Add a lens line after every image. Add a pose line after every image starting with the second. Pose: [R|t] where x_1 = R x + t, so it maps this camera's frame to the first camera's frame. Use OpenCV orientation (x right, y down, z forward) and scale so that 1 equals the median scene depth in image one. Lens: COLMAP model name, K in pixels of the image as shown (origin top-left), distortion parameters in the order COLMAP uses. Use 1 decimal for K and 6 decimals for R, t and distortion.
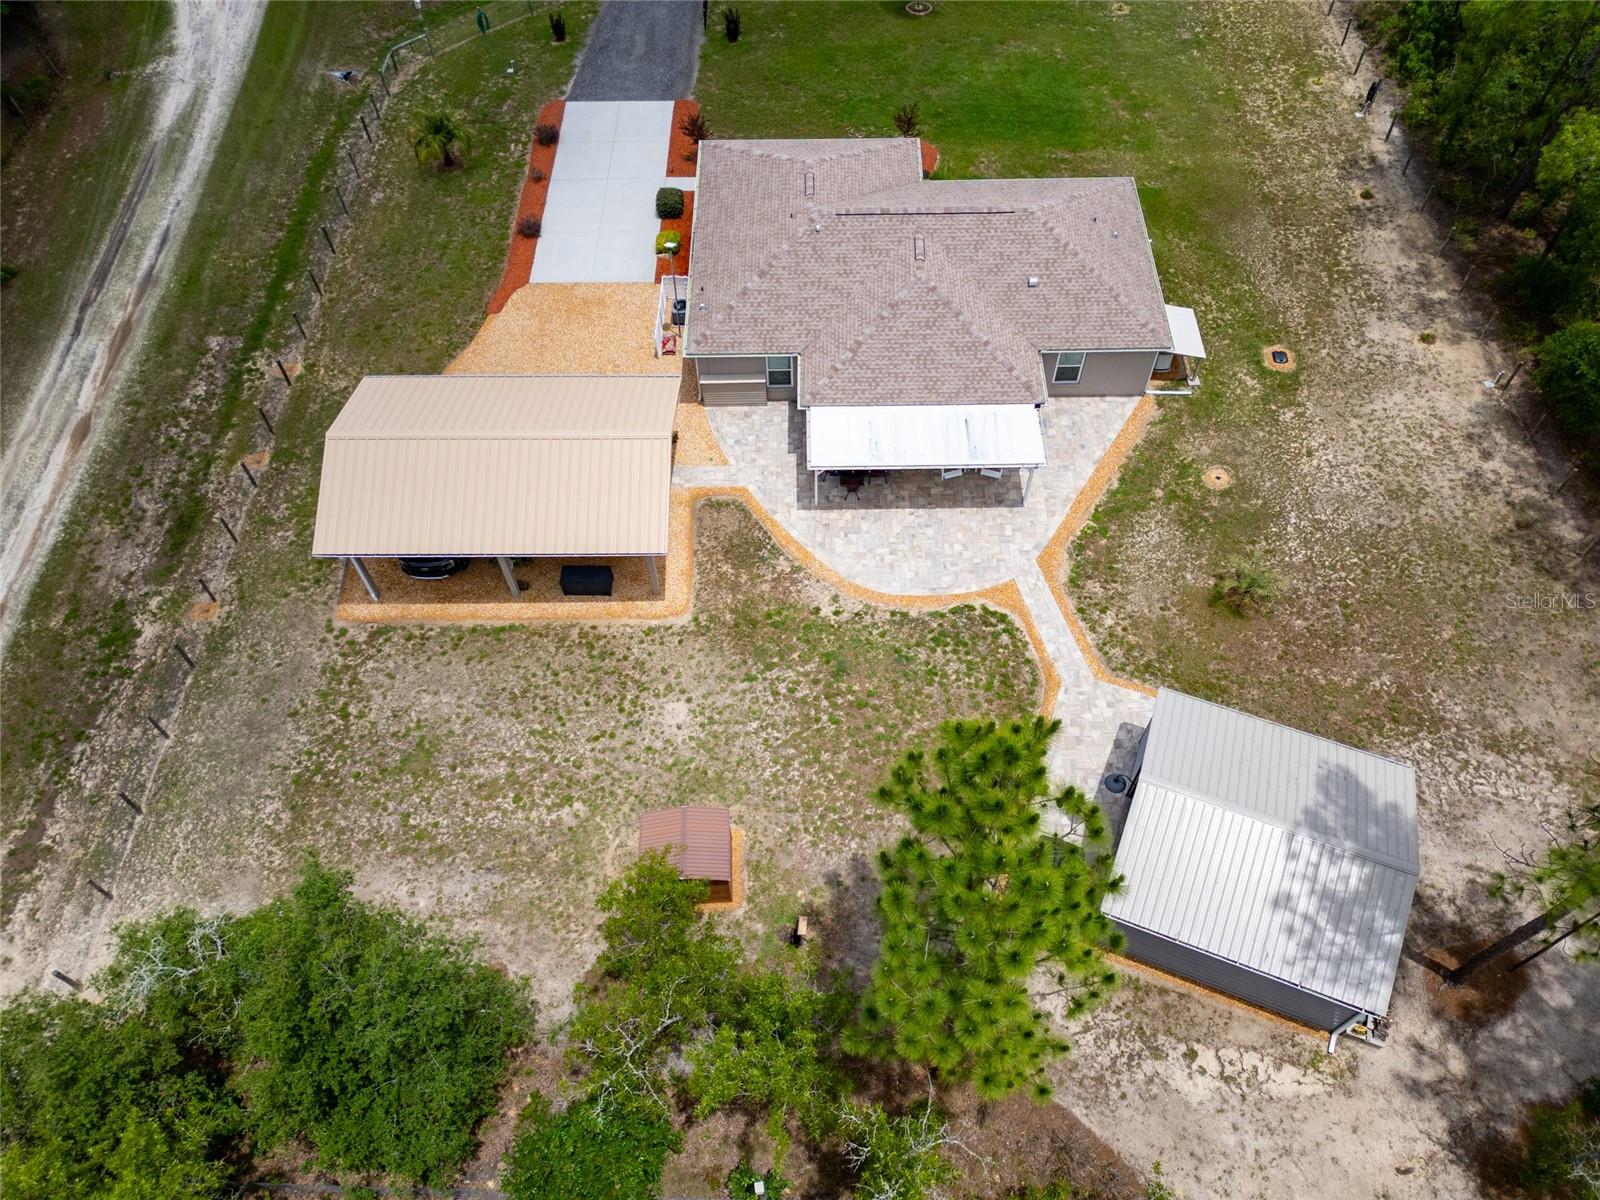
lens RADIAL K [[1138.7, 0, 792.9], [0, 1138.7, 605.8], [0, 0, 1]] dist [0.062066, -0.048991]
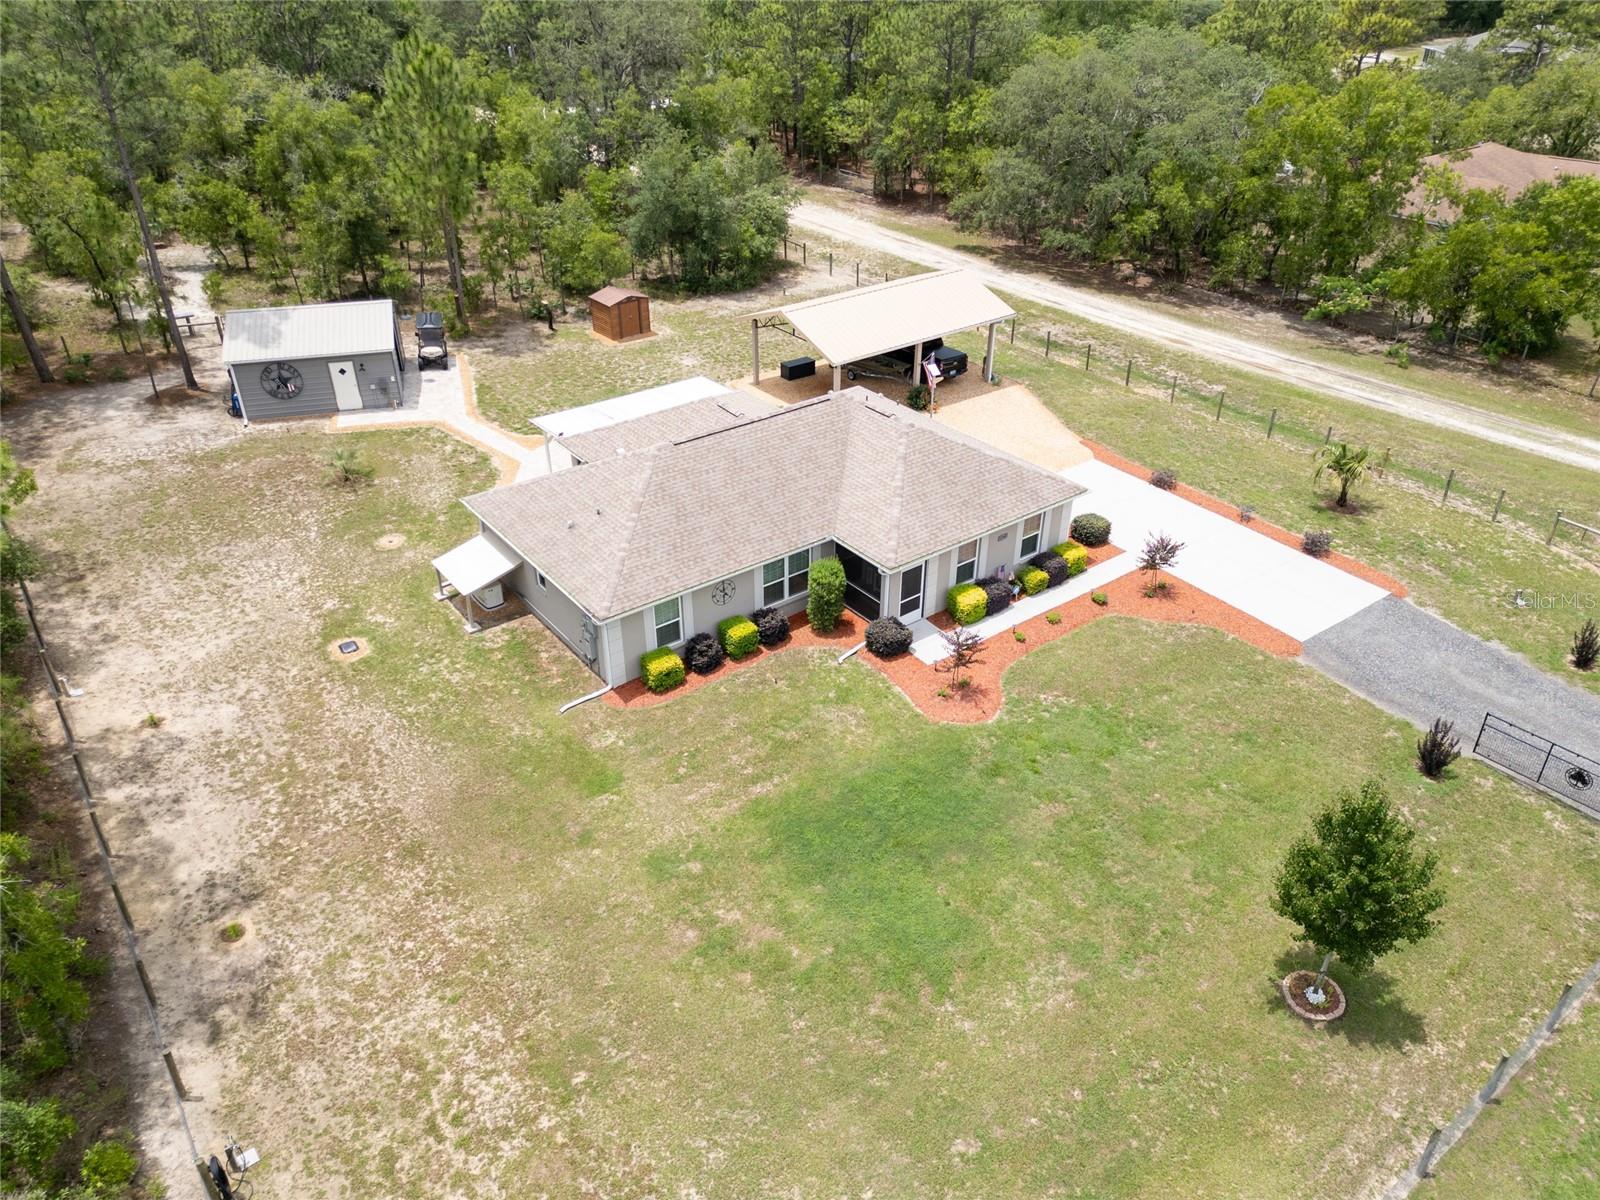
lens RADIAL K [[1125.7, 0, 808.4], [0, 1125.7, 599.1], [0, 0, 1]] dist [0.036573, -0.001258]
pose [[-0.789915, 0.338445, -0.511360, 0.624912], [-0.502351, 0.121089, 0.856143, -1.185780], [0.351677, 0.933163, 0.074368, 1.132723]]
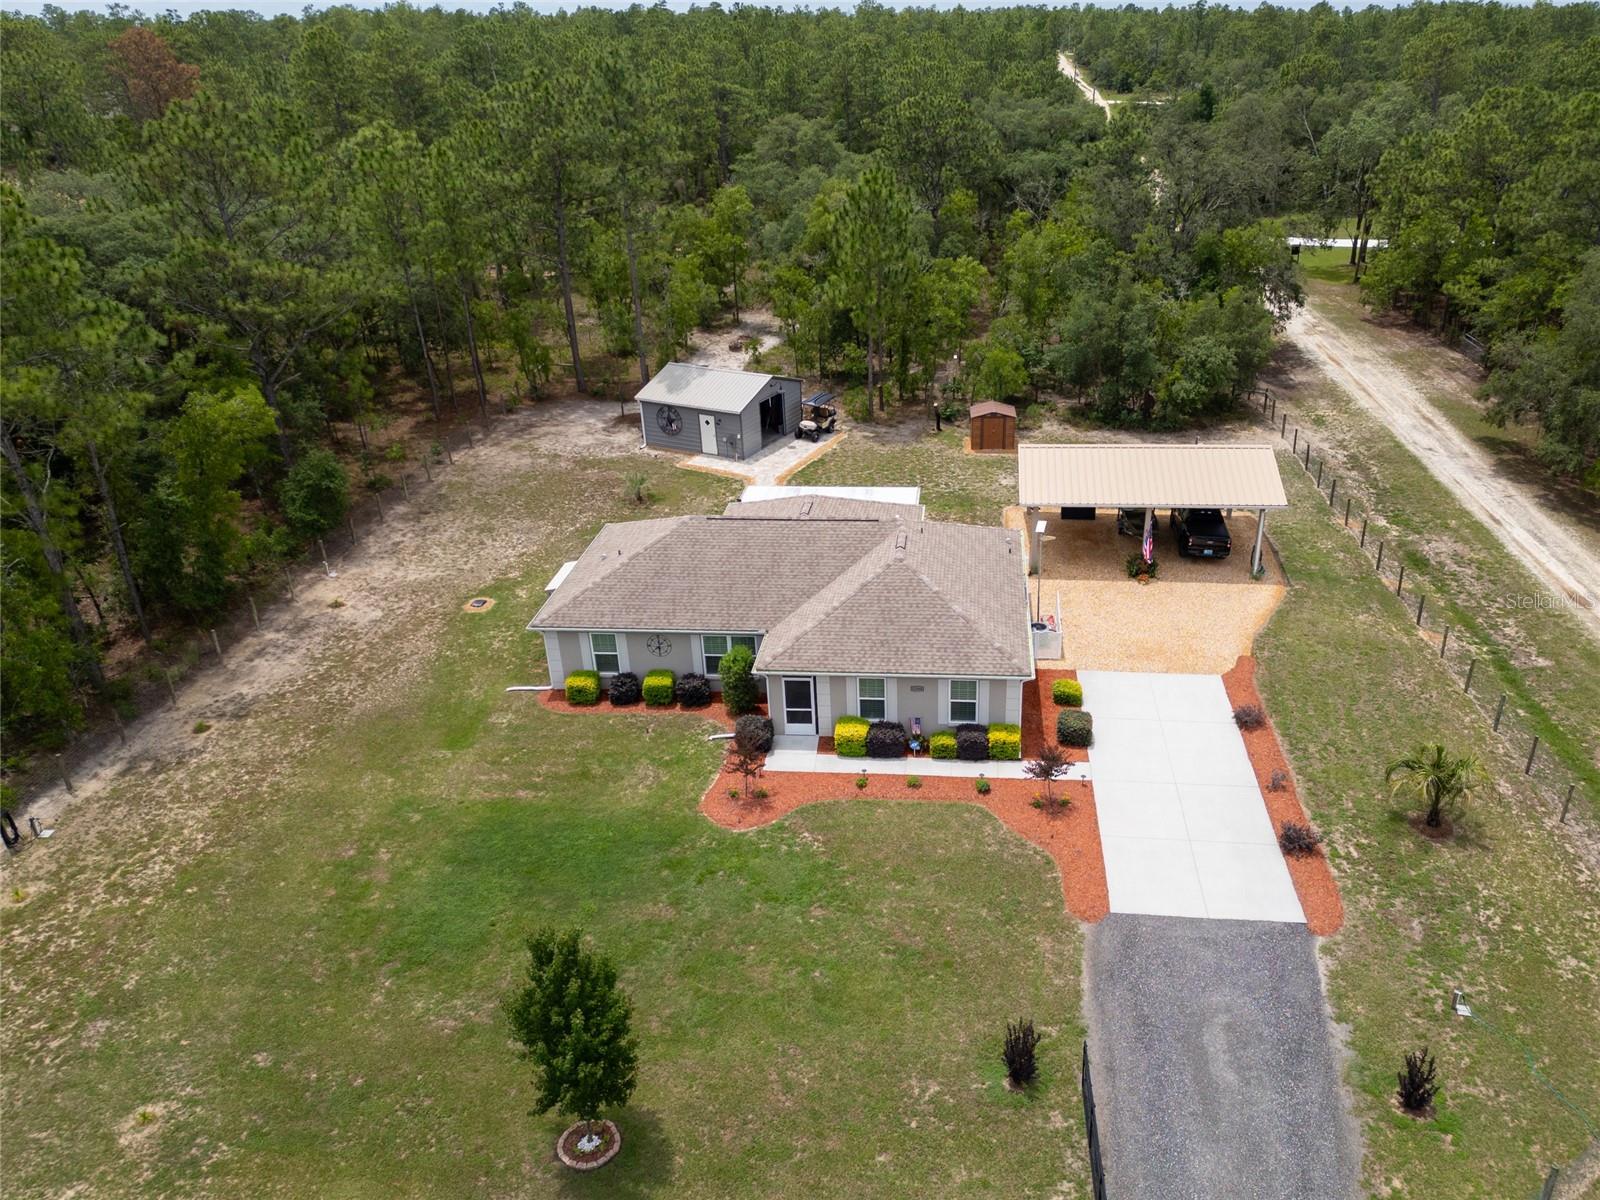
lens RADIAL K [[1183.8, 0, 904.4], [0, 1183.8, 604.3], [0, 0, 1]] dist [0.069018, -0.055930]
pose [[-0.998056, 0.003441, 0.062226, -0.052065], [0.062116, 0.135751, 0.988794, -1.442537], [-0.005045, 0.990737, -0.135701, 1.274959]]
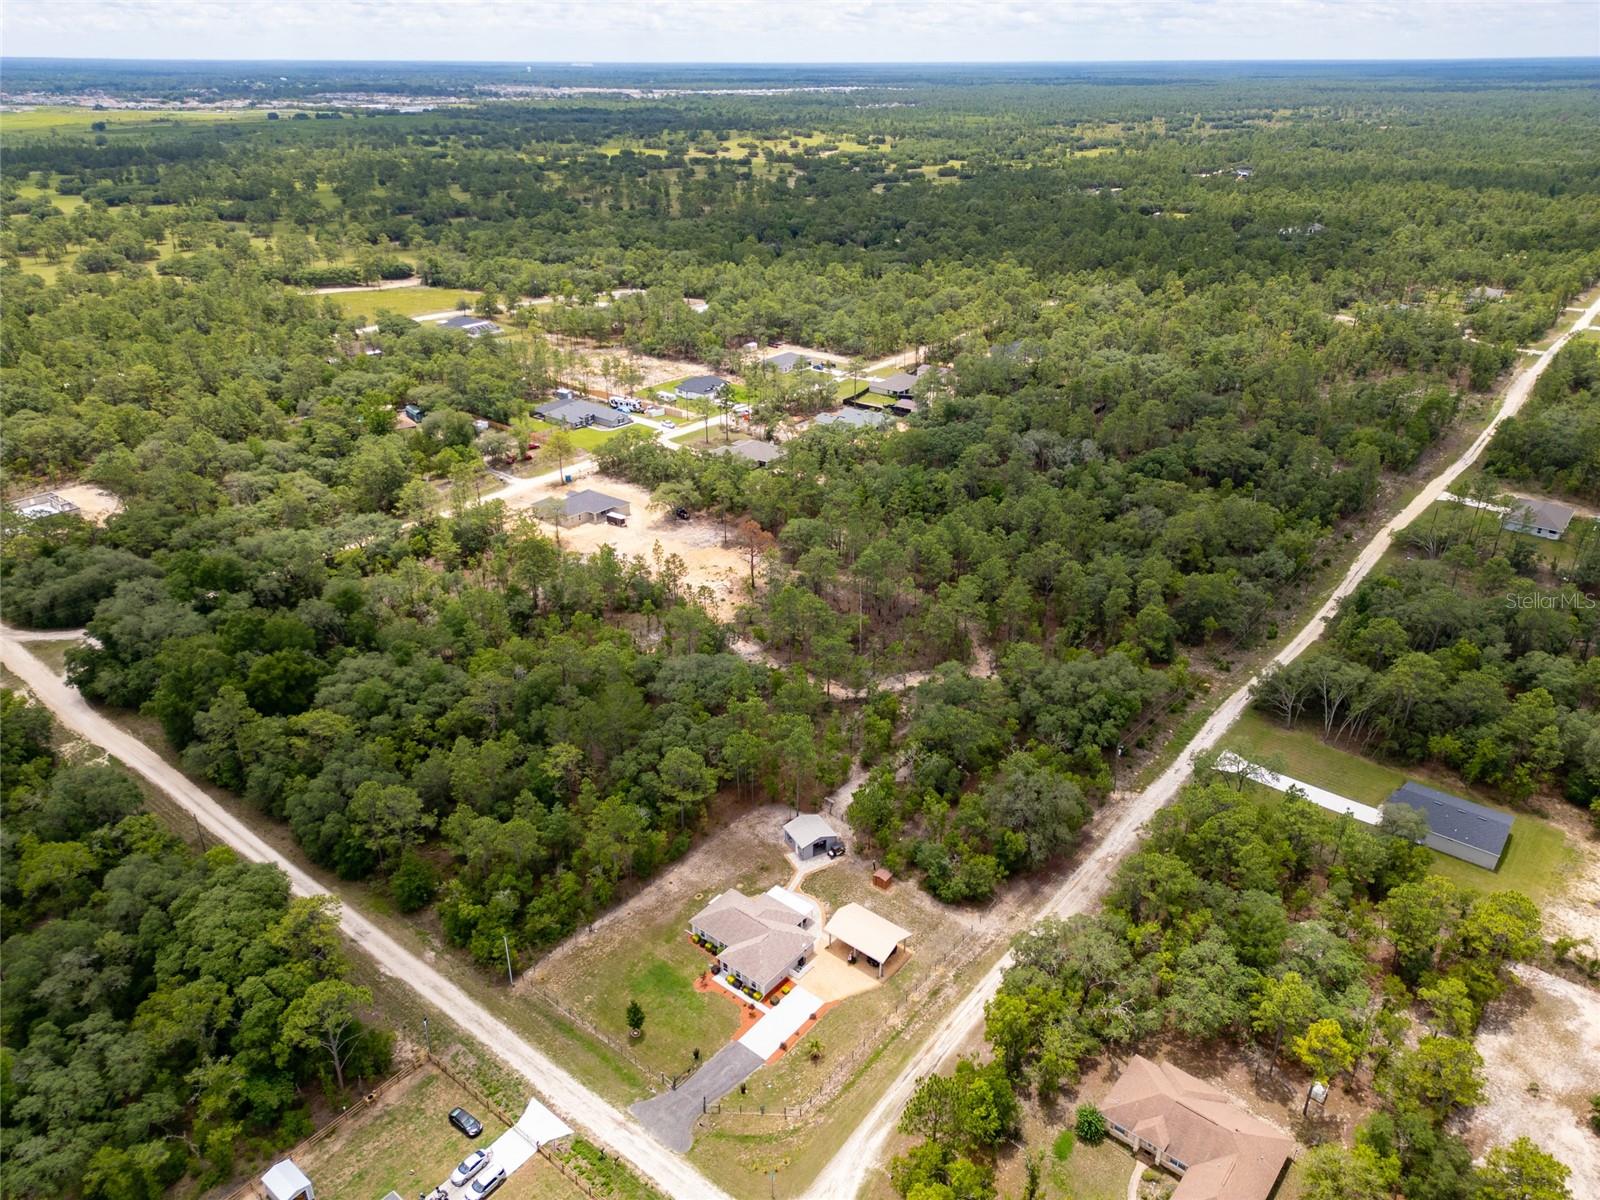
lens RADIAL K [[1138.7, 0, 792.9], [0, 1138.7, 605.8], [0, 0, 1]] dist [0.062066, -0.048991]
pose [[-0.776179, -0.268468, 0.570500, -2.153238], [0.531118, 0.209228, 0.821058, -4.081855], [-0.339793, 0.940292, -0.019810, -0.030586]]
